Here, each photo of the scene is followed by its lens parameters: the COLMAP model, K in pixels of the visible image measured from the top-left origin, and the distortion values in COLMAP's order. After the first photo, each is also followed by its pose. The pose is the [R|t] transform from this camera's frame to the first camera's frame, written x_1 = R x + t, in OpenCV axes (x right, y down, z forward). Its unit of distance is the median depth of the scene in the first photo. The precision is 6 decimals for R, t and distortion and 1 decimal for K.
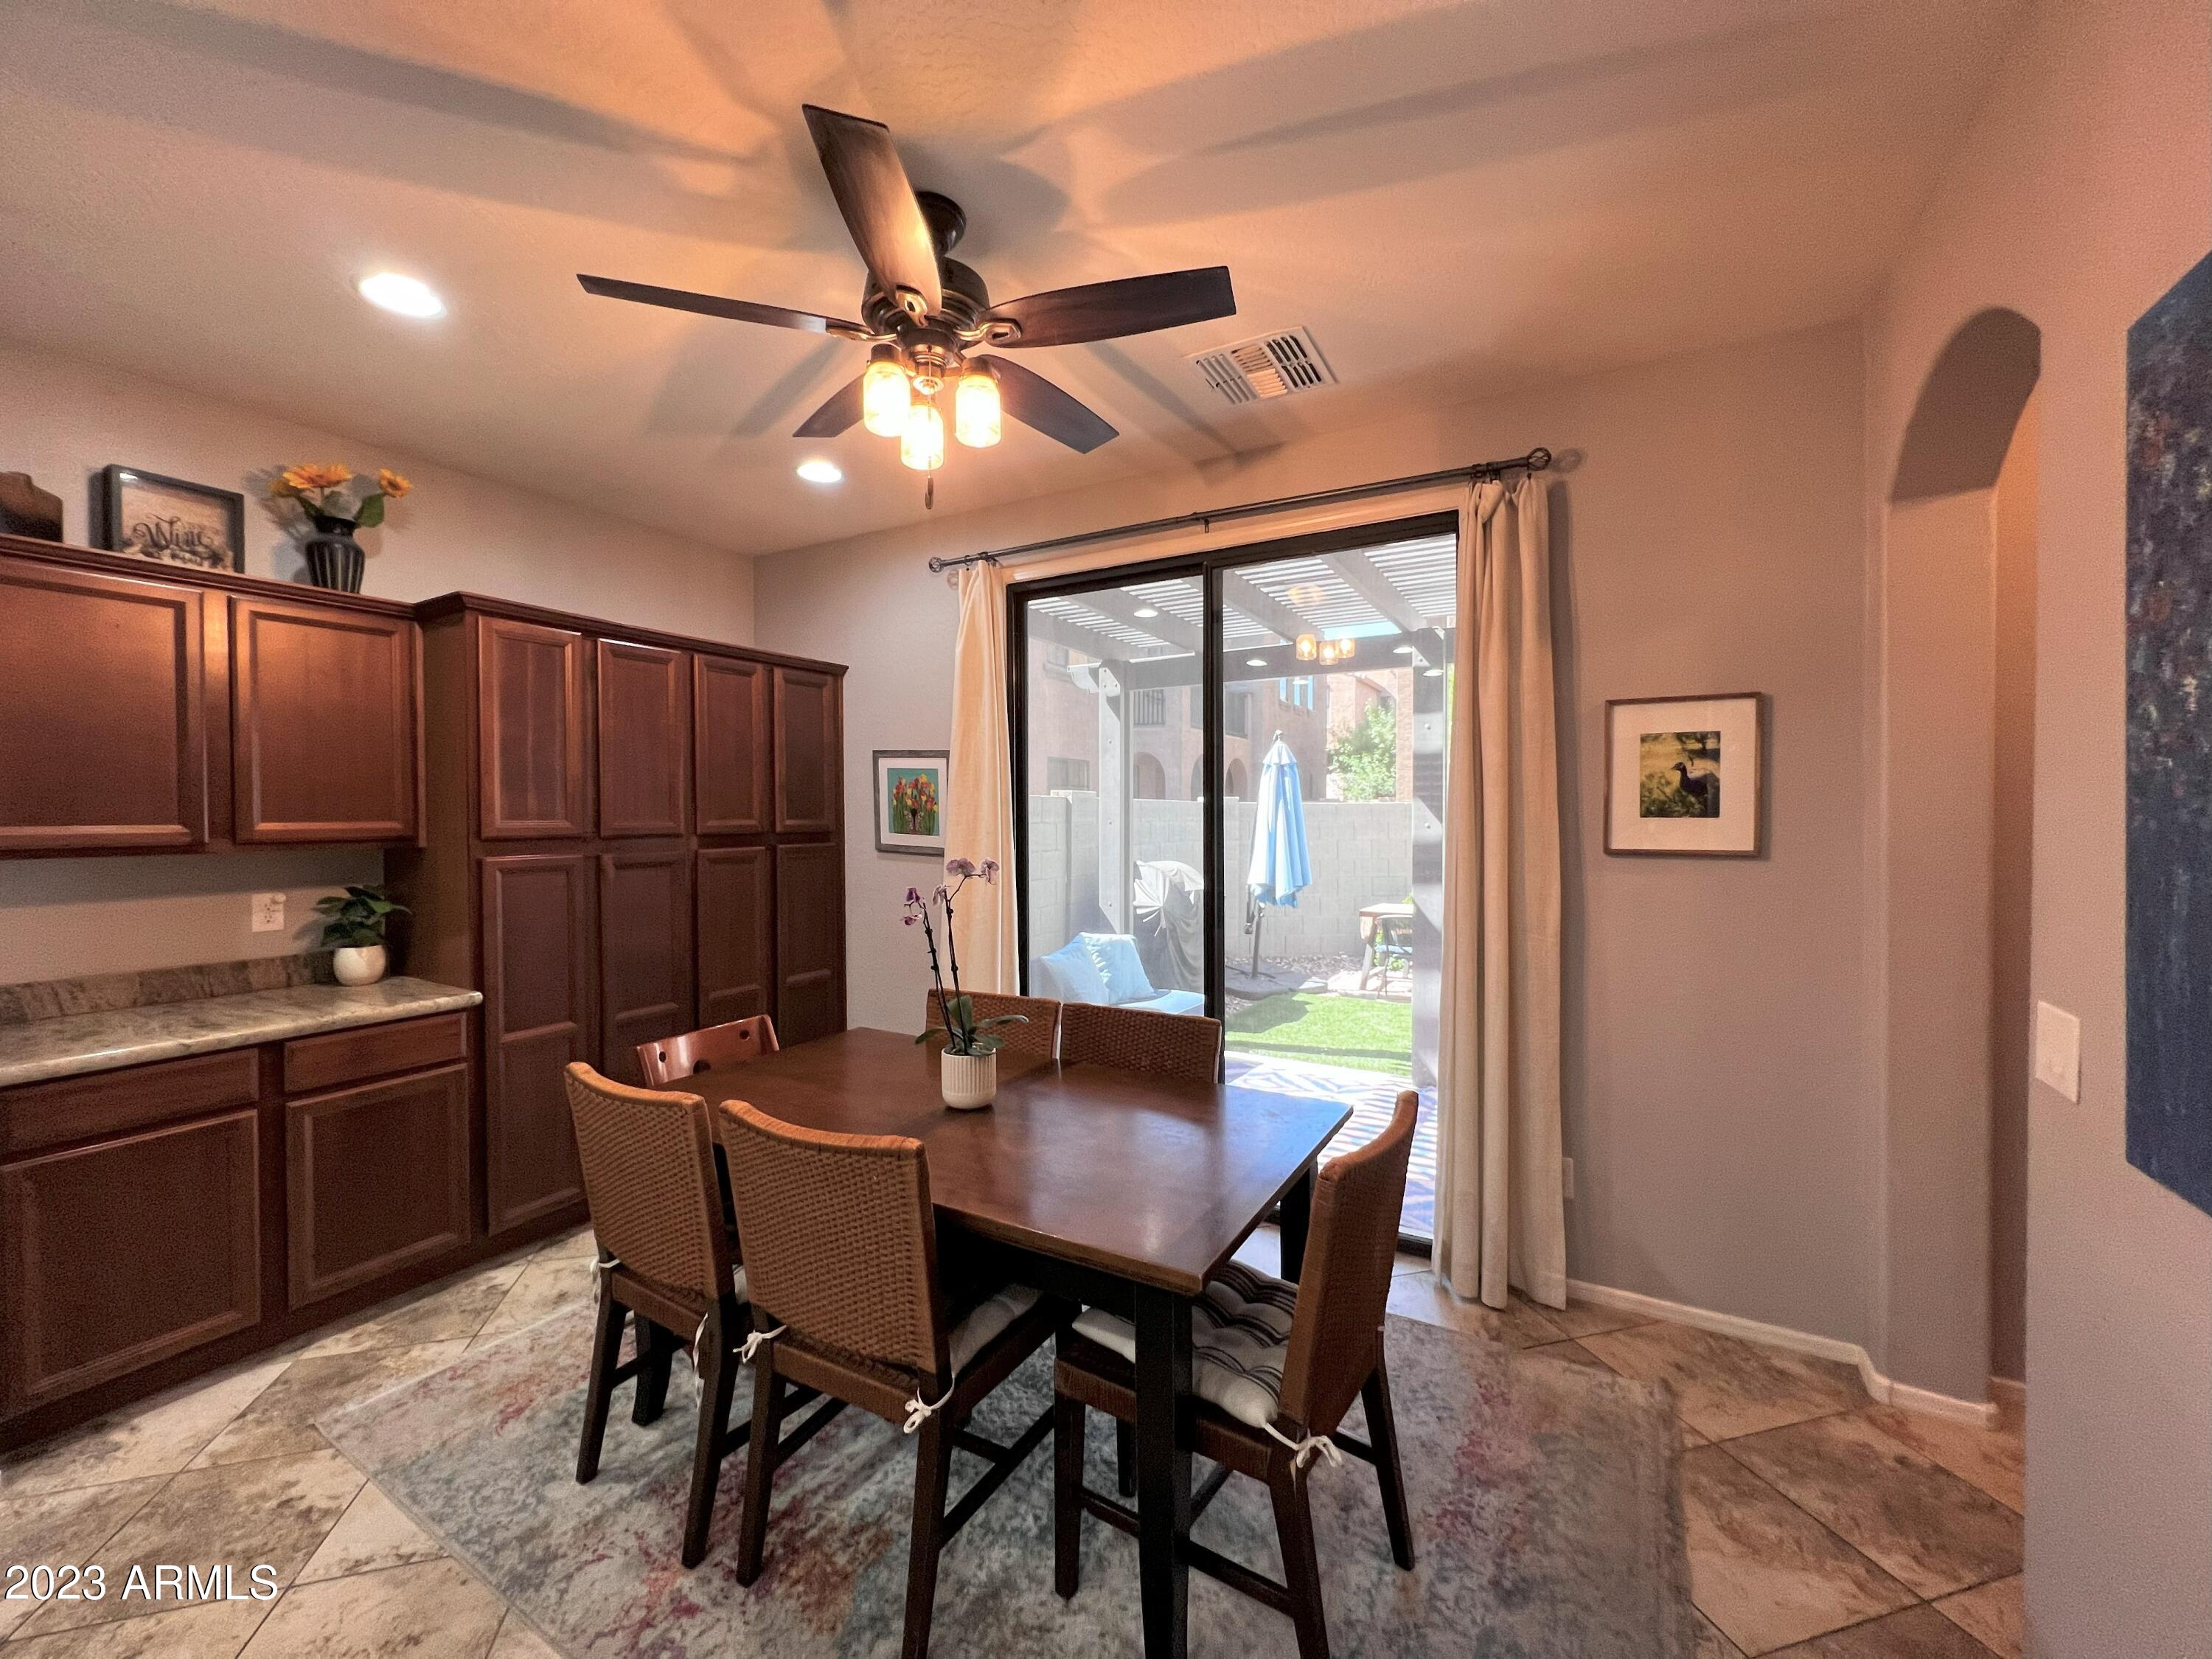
lens RADIAL K [[895.5, 0, 1096.0], [0, 895.5, 827.8], [0, 0, 1]] dist [-0.015118, 0.000143]
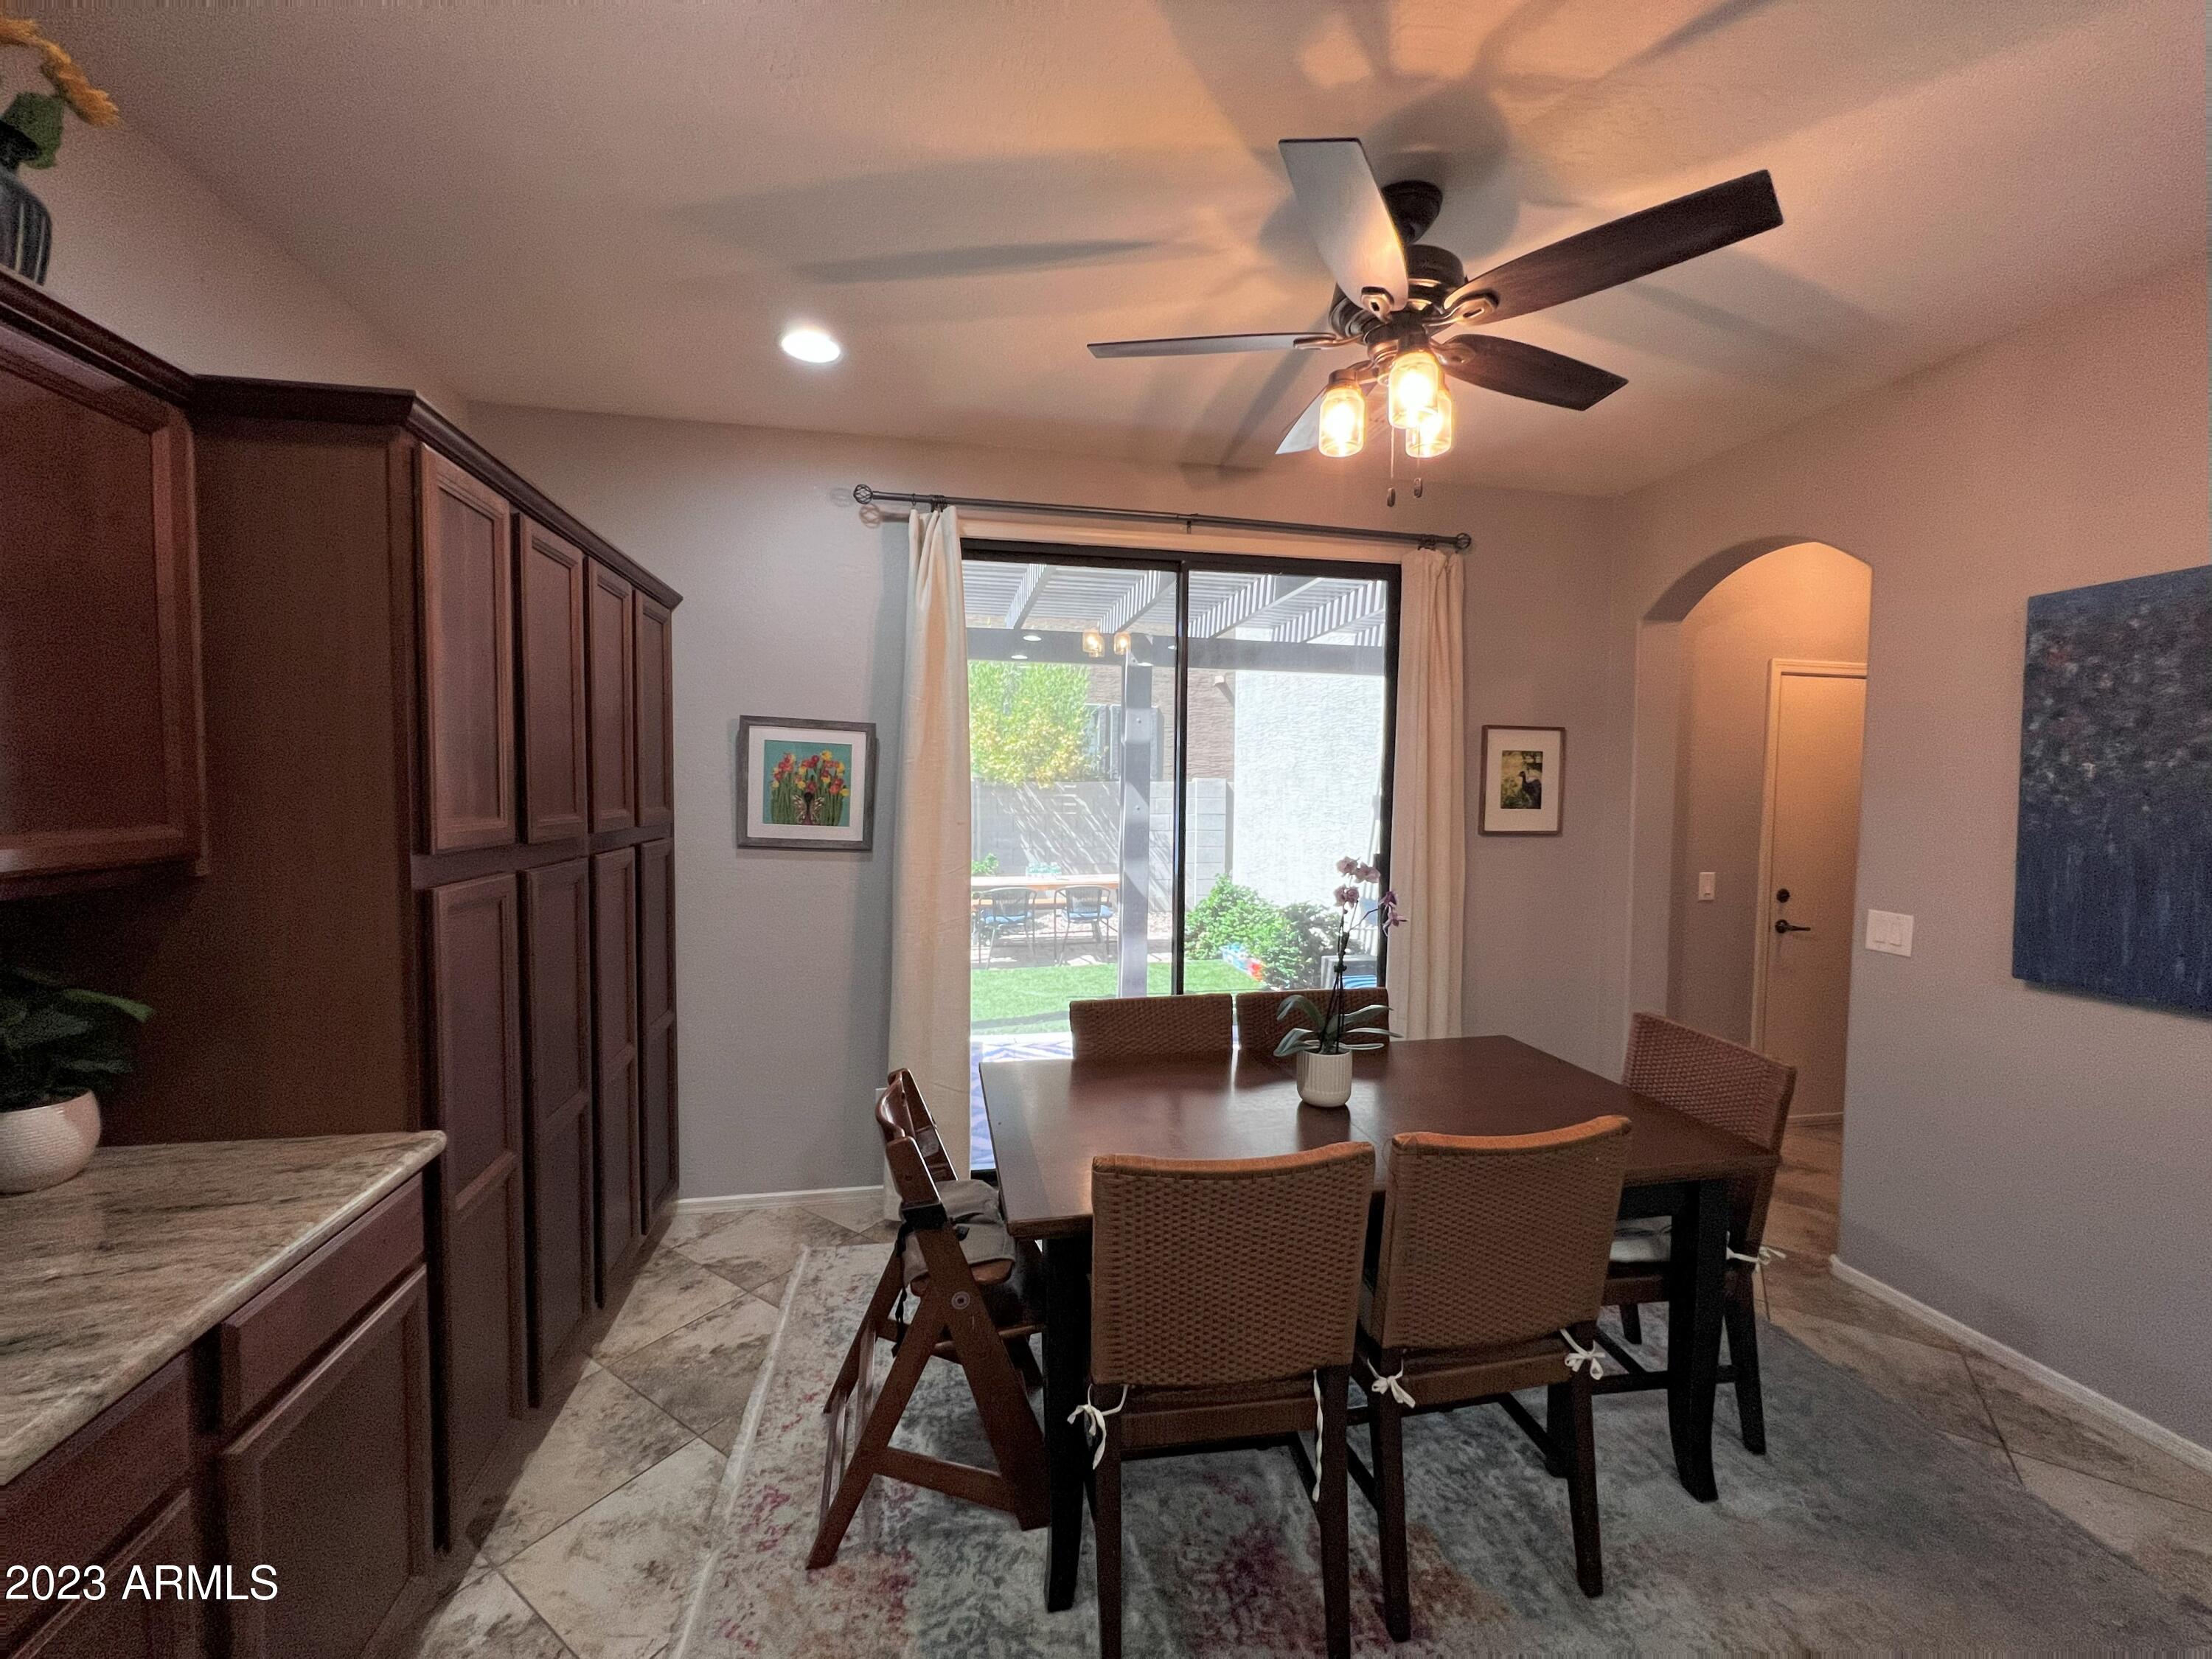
lens RADIAL K [[895.5, 0, 1106.8], [0, 895.5, 827.1], [0, 0, 1]] dist [-0.015118, 0.000143]
pose [[0.748481, -0.018821, 0.662889, -0.753399], [-0.002887, 0.999495, 0.031637, -0.023512], [-0.663150, -0.025594, 0.748049, 0.320338]]
